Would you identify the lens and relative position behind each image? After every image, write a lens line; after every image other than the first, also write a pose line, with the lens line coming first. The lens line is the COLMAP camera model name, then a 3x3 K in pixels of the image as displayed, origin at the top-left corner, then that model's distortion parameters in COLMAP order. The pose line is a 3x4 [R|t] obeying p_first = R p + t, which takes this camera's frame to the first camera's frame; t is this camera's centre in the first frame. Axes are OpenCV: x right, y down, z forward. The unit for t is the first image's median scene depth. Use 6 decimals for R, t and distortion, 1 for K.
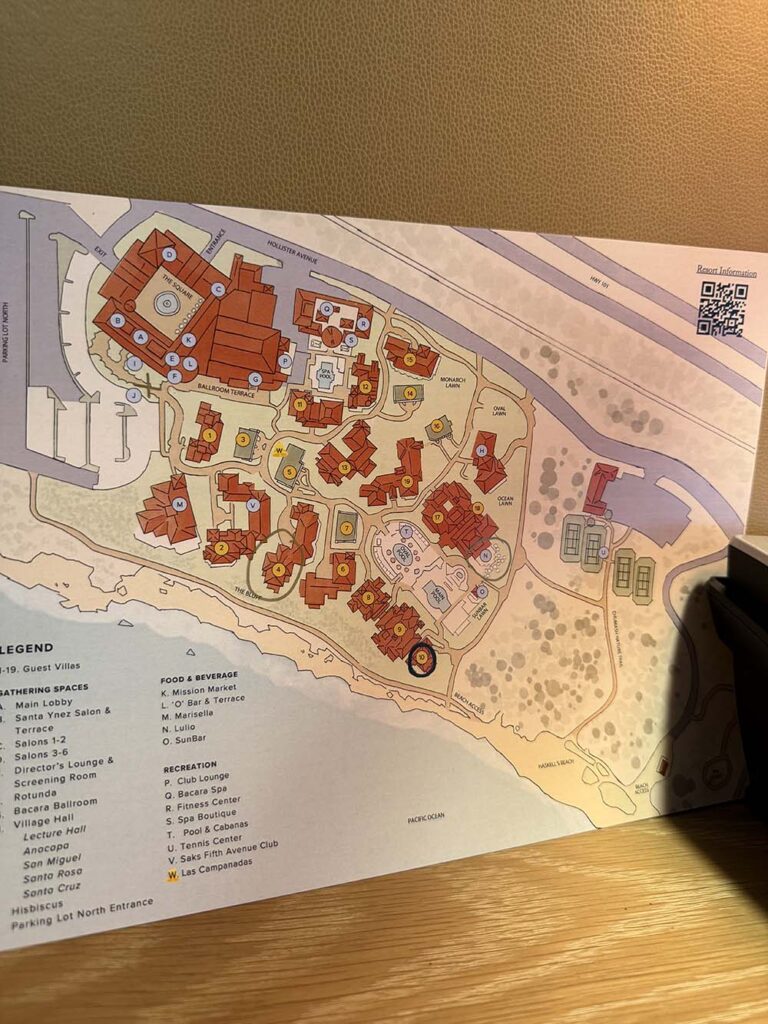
lens RADIAL K [[727.8, 0, 382.4], [0, 727.8, 512.7], [0, 0, 1]] dist [0.003043, -0.014828]
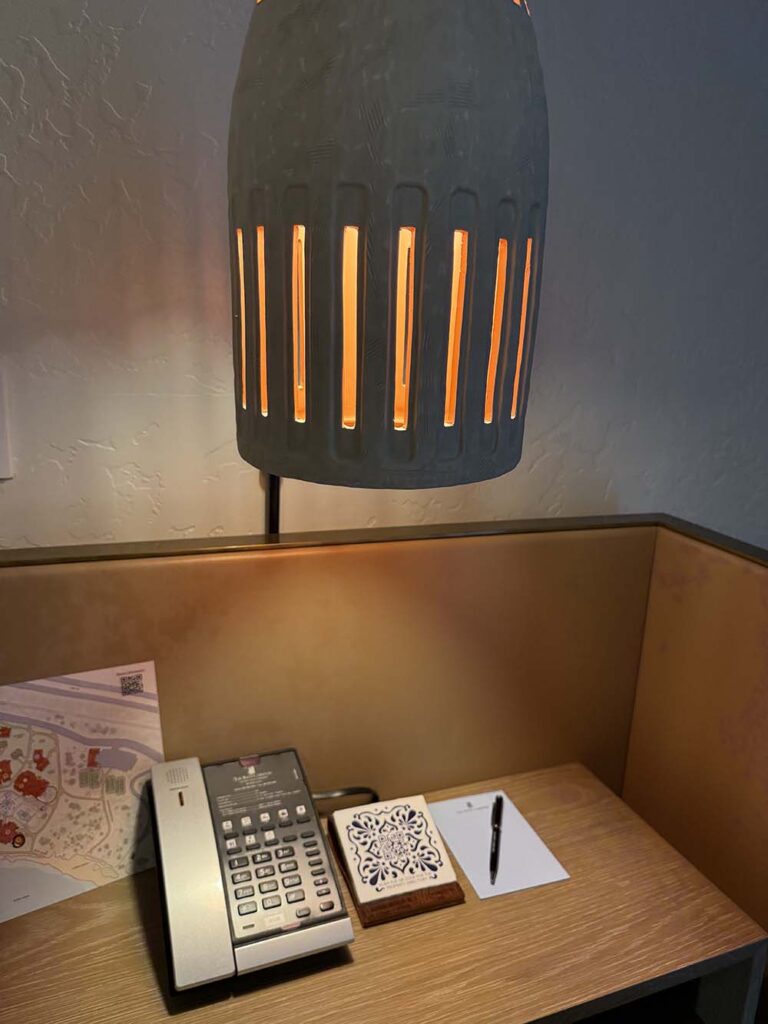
lens RADIAL K [[727.8, 0, 387.1], [0, 727.8, 512.1], [0, 0, 1]] dist [0.003043, -0.014828]
pose [[0.984860, -0.105581, 0.137488, 1.112483], [0.091448, 0.990221, 0.105354, -1.118876], [-0.147267, -0.091186, 0.984885, -1.676892]]
